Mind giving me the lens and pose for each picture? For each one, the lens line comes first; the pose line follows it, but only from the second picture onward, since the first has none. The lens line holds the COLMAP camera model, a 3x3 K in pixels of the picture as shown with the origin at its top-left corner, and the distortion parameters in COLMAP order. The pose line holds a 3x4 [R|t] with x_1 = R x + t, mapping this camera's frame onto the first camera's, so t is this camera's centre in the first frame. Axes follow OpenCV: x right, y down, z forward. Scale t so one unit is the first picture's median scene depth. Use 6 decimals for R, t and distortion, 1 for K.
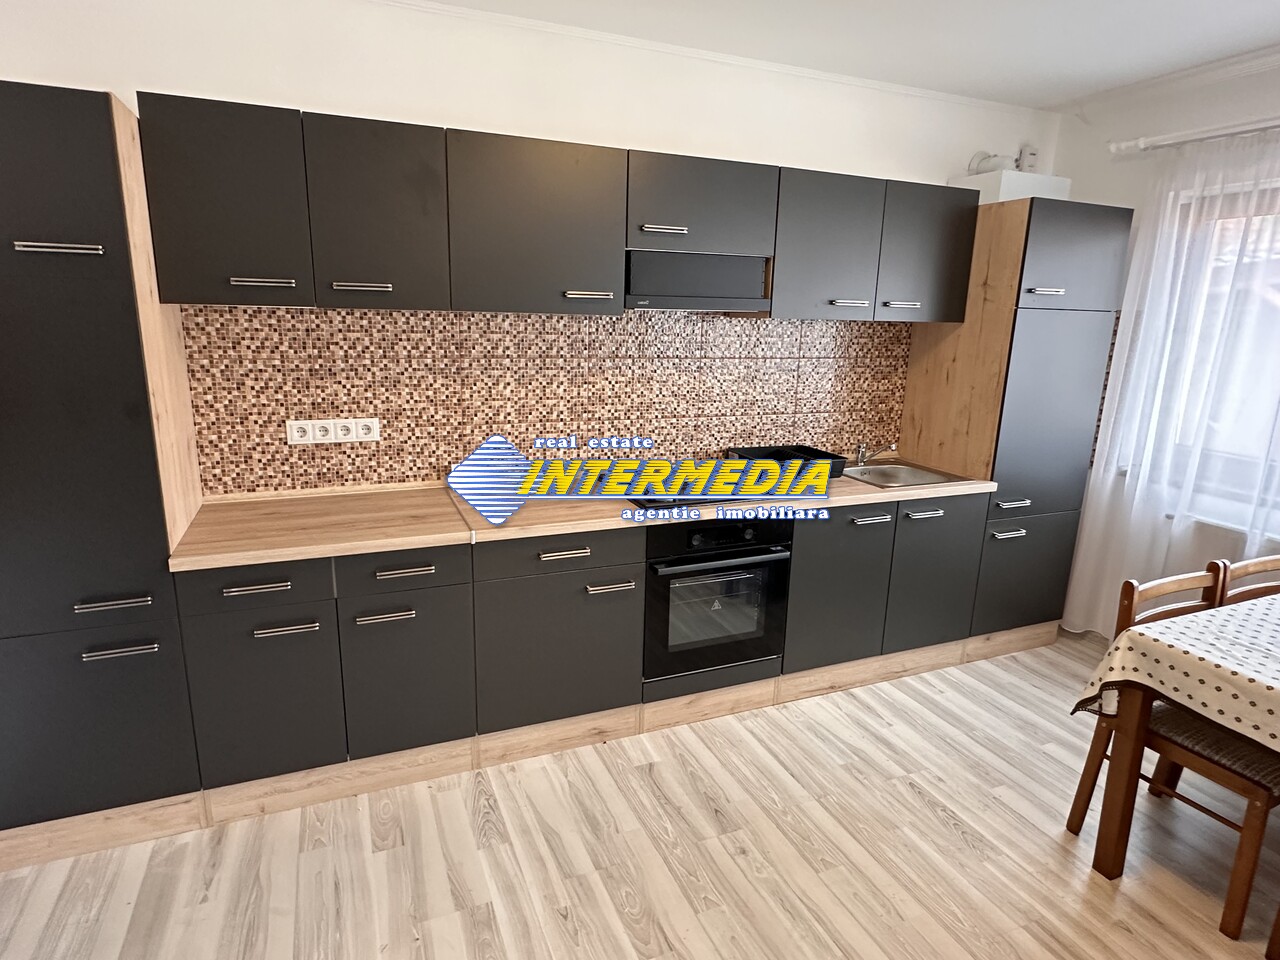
lens RADIAL K [[710.1, 0, 640.0], [0, 710.1, 480.0], [0, 0, 1]] dist [-0.003173, -0.001095]
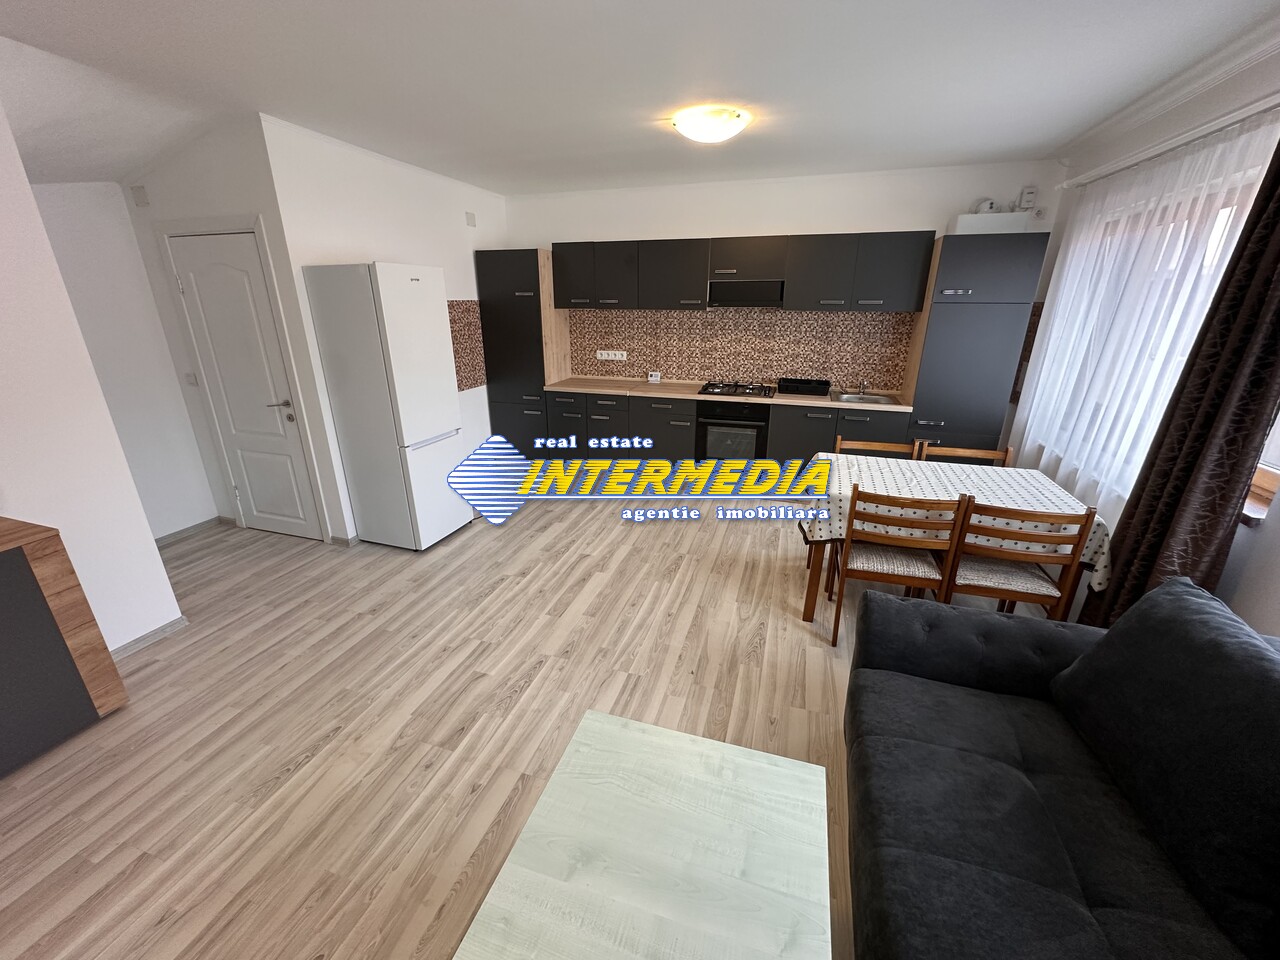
lens RADIAL K [[512.9, 0, 640.0], [0, 512.9, 480.0], [0, 0, 1]] dist [0.000464, 0.000075]
pose [[0.762447, 0.194023, -0.617275, 0.922118], [-0.132276, 0.980575, 0.144831, 0.096507], [0.633385, -0.028776, 0.773301, -0.444659]]
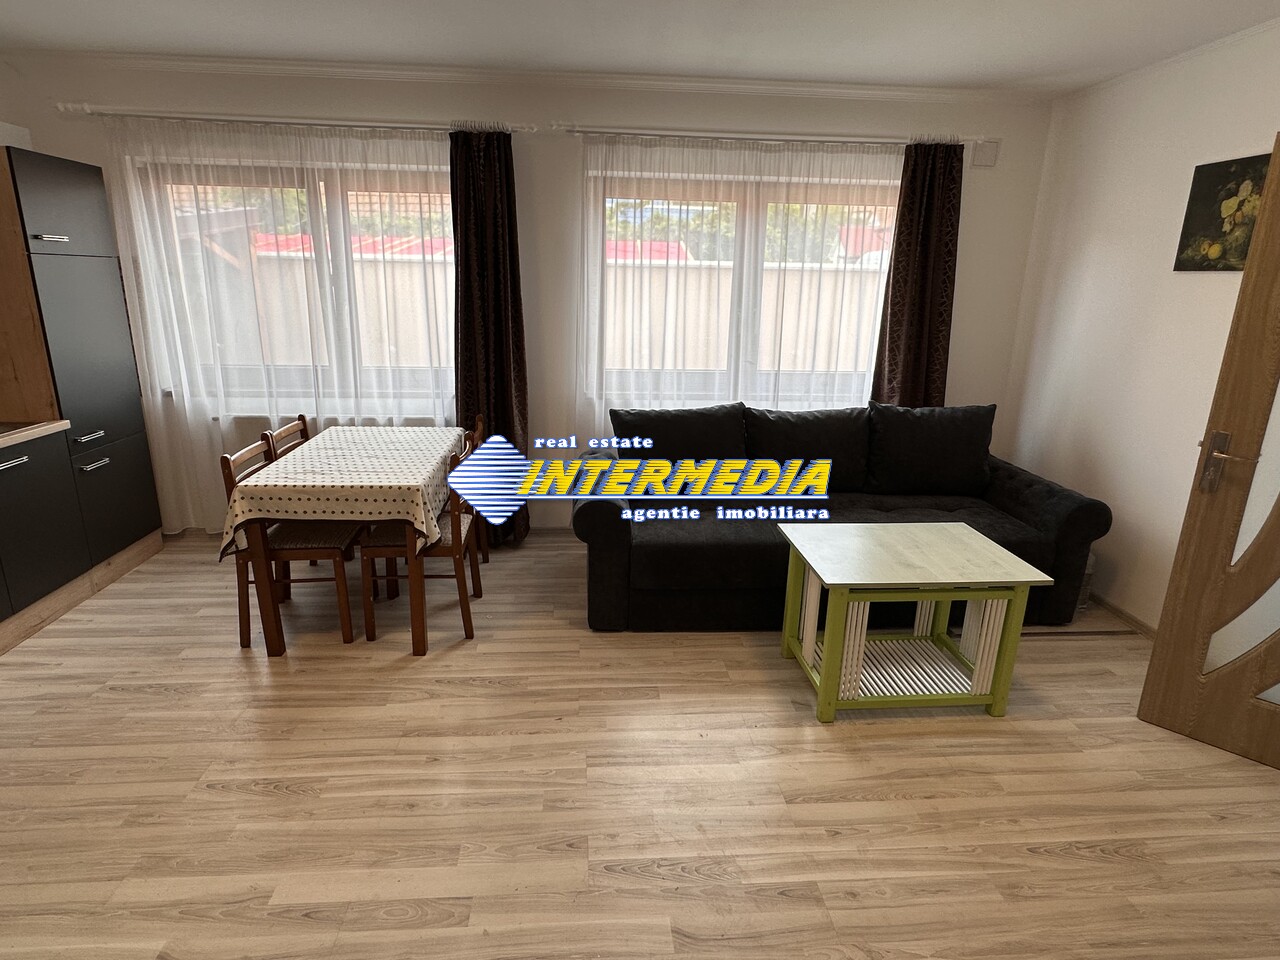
lens RADIAL K [[710.1, 0, 640.0], [0, 710.1, 480.0], [0, 0, 1]] dist [-0.003173, -0.001095]
pose [[0.309352, -0.279635, 0.908904, -0.260005], [0.207073, 0.952660, 0.222619, 0.035272], [-0.928129, 0.119342, 0.352612, -0.191649]]
